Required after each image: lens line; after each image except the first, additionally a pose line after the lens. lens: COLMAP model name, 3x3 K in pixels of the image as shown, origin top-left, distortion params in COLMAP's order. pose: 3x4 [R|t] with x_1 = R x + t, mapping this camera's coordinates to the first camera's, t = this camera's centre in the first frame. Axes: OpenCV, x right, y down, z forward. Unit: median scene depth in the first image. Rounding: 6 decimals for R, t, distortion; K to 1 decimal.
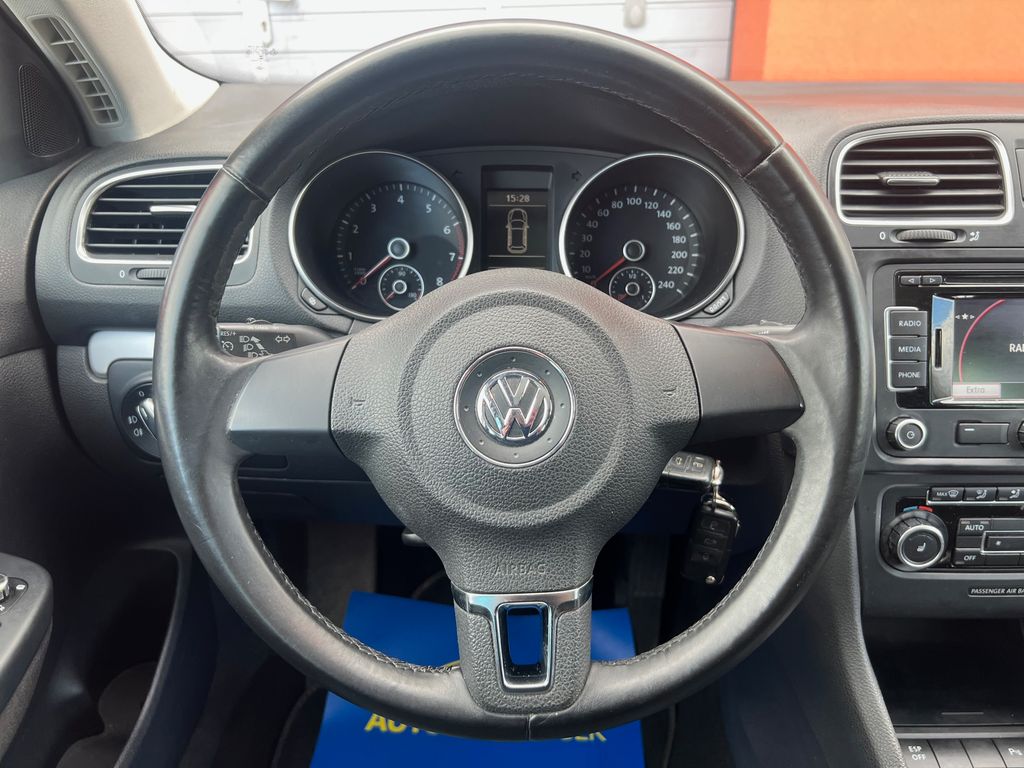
lens RADIAL K [[785.1, 0, 516.8], [0, 785.1, 384.5], [0, 0, 1]] dist [0.046731, -0.068081]
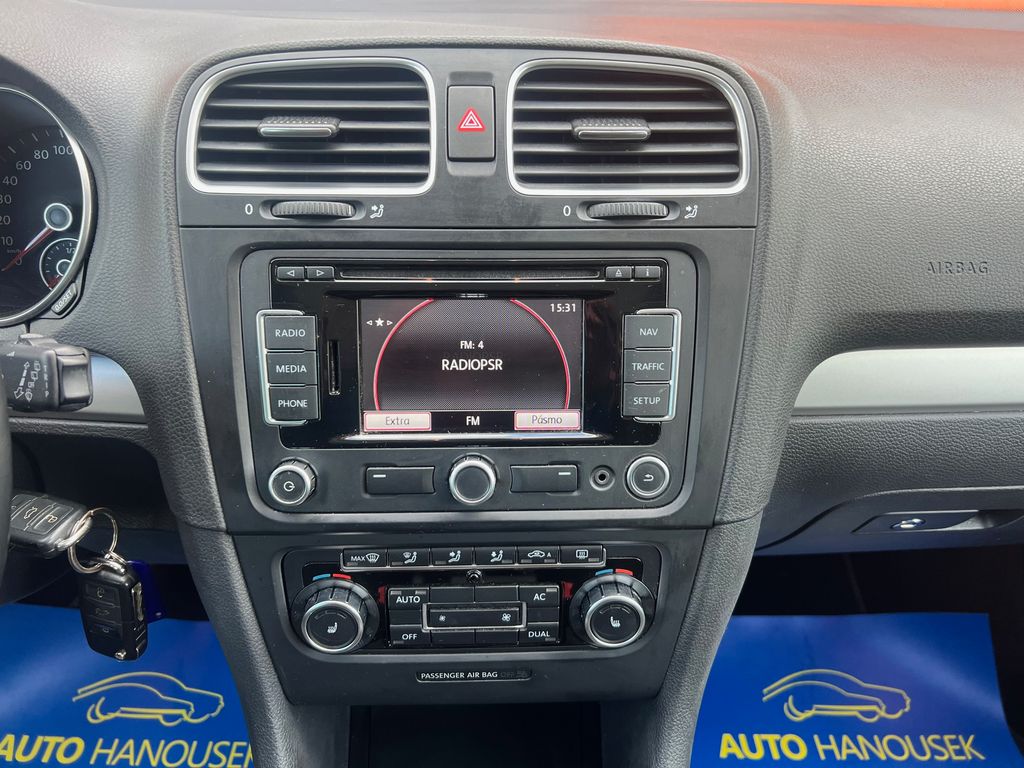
lens RADIAL K [[756.7, 0, 511.9], [0, 756.7, 395.3], [0, 0, 1]] dist [0.035918, -0.006163]
pose [[0.999467, -0.003449, 0.032452, 0.660604], [0.000777, 0.996633, 0.081982, -0.075225], [-0.032625, -0.081914, 0.996105, 0.288104]]
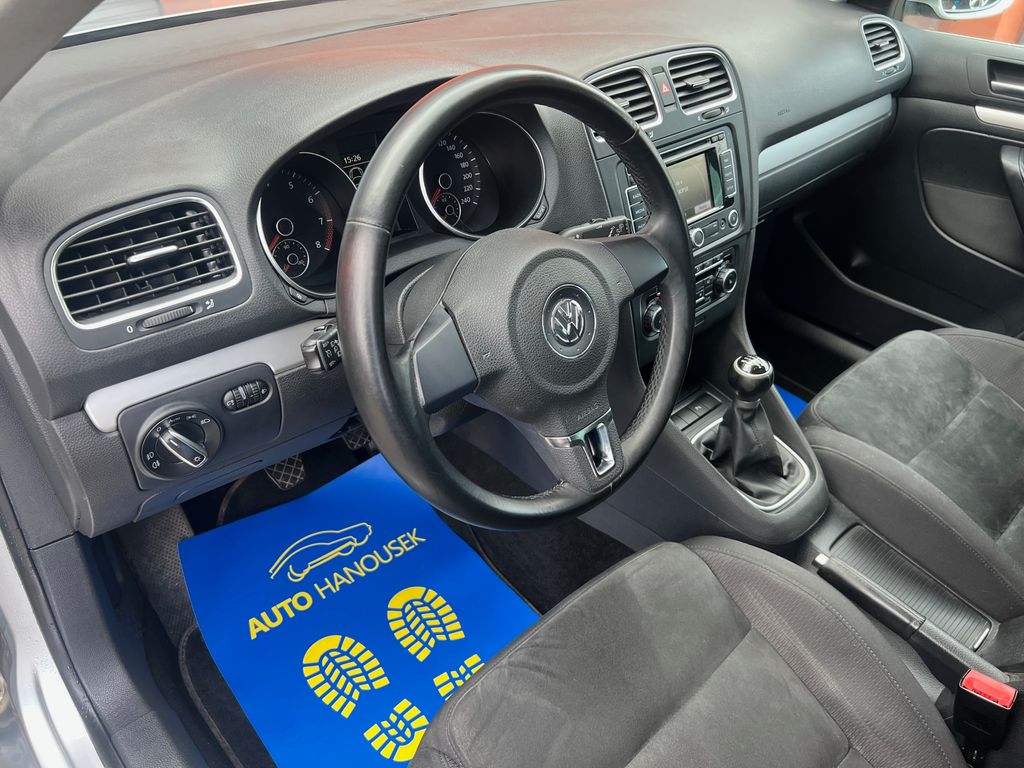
lens RADIAL K [[785.1, 0, 516.8], [0, 785.1, 384.5], [0, 0, 1]] dist [0.046731, -0.068081]
pose [[0.728991, -0.382677, 0.567566, -0.766479], [0.247200, 0.920359, 0.303038, -0.270334], [-0.638330, -0.080610, 0.765531, -0.140929]]
